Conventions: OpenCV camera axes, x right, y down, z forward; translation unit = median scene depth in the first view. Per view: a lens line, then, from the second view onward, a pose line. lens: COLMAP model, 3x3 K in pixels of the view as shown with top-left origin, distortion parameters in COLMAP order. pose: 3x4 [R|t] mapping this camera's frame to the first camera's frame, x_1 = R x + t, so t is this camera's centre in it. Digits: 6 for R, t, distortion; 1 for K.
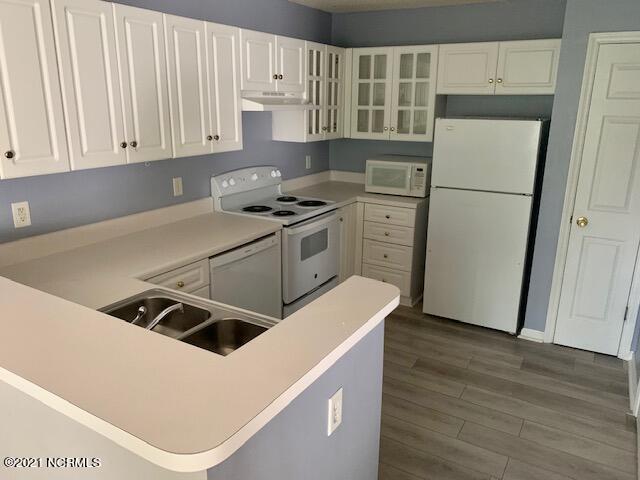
lens RADIAL K [[491.7, 0, 314.3], [0, 491.7, 237.5], [0, 0, 1]] dist [0.063045, -0.074280]
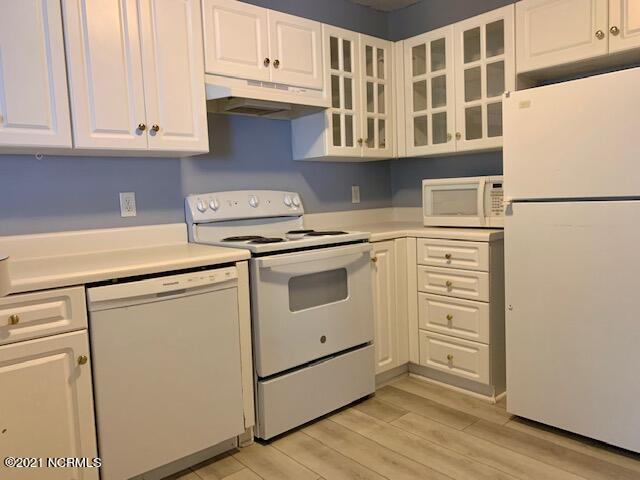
lens RADIAL K [[491.7, 0, 325.5], [0, 491.7, 237.7], [0, 0, 1]] dist [0.063045, -0.074280]
pose [[0.952195, -0.023124, -0.304614, 0.191983], [-0.034908, 0.982363, -0.183694, 0.059910], [0.303489, 0.185546, 0.934595, 0.319810]]
